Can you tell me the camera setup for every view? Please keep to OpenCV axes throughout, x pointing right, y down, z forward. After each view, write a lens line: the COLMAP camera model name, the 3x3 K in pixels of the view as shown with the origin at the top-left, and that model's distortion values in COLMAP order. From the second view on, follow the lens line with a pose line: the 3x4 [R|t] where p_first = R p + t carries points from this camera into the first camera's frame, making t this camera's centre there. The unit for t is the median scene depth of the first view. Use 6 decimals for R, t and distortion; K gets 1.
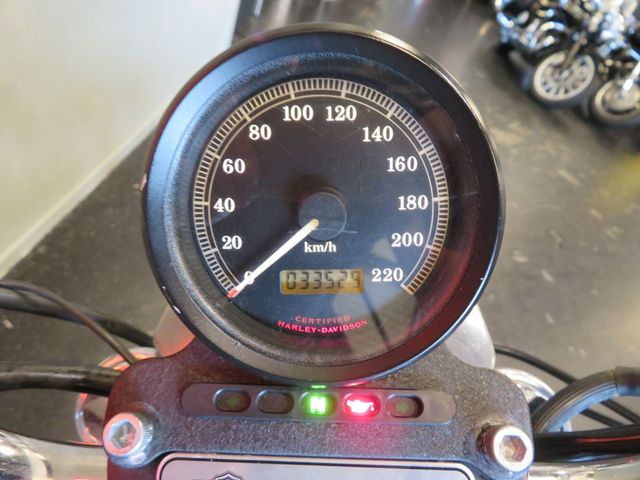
lens RADIAL K [[460.4, 0, 320.0], [0, 460.4, 240.0], [0, 0, 1]] dist [-0.001620, -0.005163]
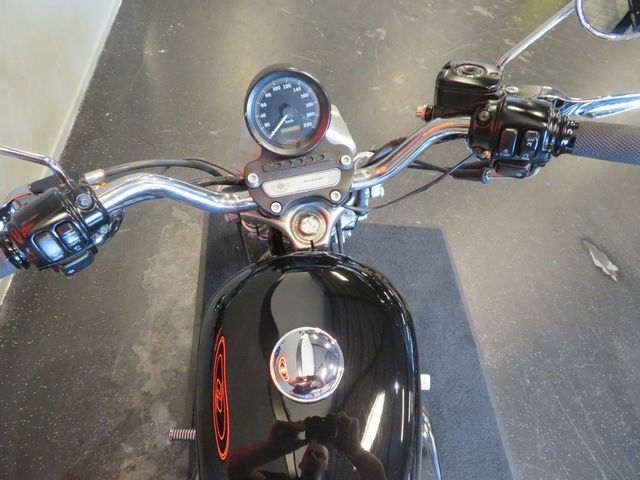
lens RADIAL K [[460.4, 0, 320.0], [0, 460.4, 240.0], [0, 0, 1]] dist [-0.001620, -0.005163]
pose [[0.972295, -0.228504, 0.049278, -0.174336], [0.207537, 0.940841, 0.267856, -0.028246], [-0.107568, -0.250208, 0.962198, -3.135244]]
